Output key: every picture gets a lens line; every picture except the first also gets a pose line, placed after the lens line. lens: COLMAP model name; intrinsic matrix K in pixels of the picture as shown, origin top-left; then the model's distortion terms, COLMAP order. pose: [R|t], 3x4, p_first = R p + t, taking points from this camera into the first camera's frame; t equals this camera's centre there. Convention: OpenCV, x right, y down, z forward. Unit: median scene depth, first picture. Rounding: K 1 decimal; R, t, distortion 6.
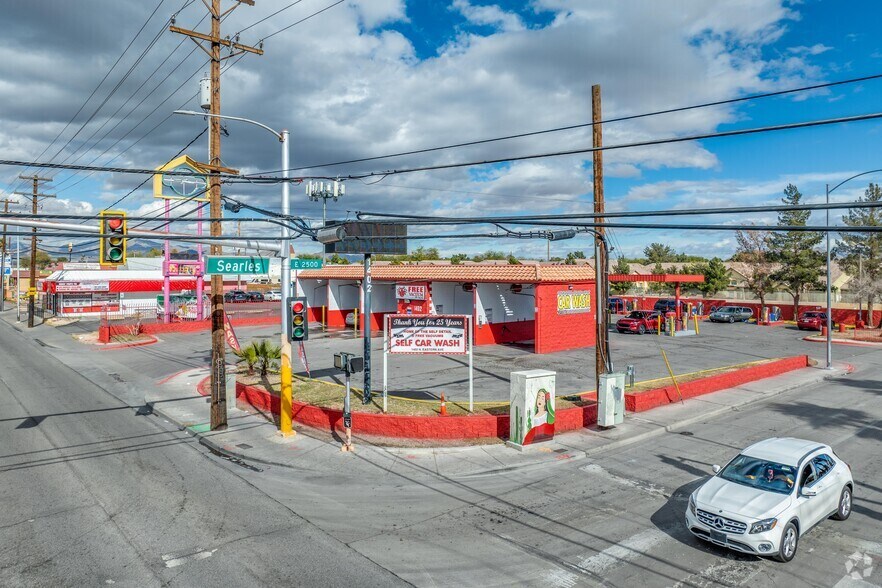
lens RADIAL K [[621.0, 0, 439.4], [0, 621.0, 266.7], [0, 0, 1]] dist [-0.028819, -0.002098]
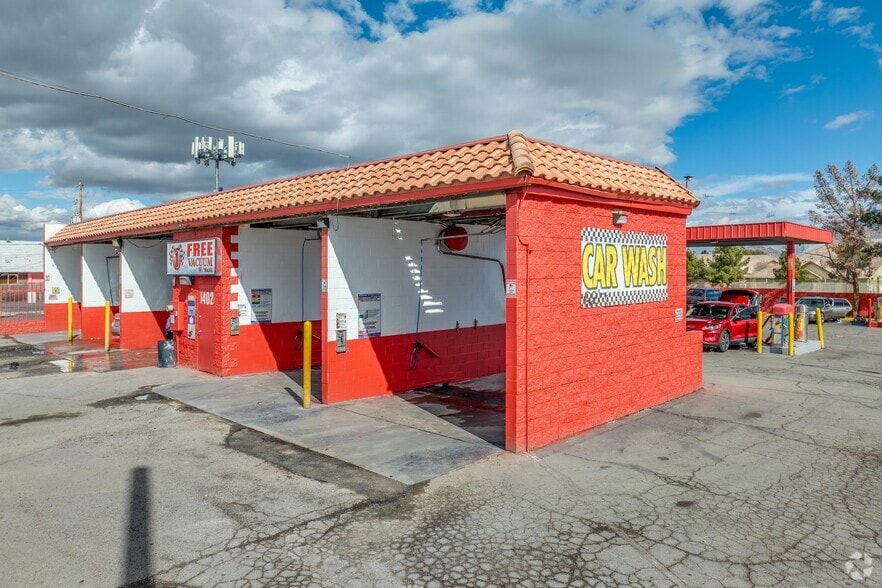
lens RADIAL K [[621.0, 0, 439.4], [0, 621.0, 266.7], [0, 0, 1]] dist [-0.028819, -0.002098]
pose [[0.997892, -0.003839, 0.064781, 0.094238], [0.003881, 0.999992, -0.000528, 0.051817], [-0.064778, 0.000778, 0.997899, 0.641039]]
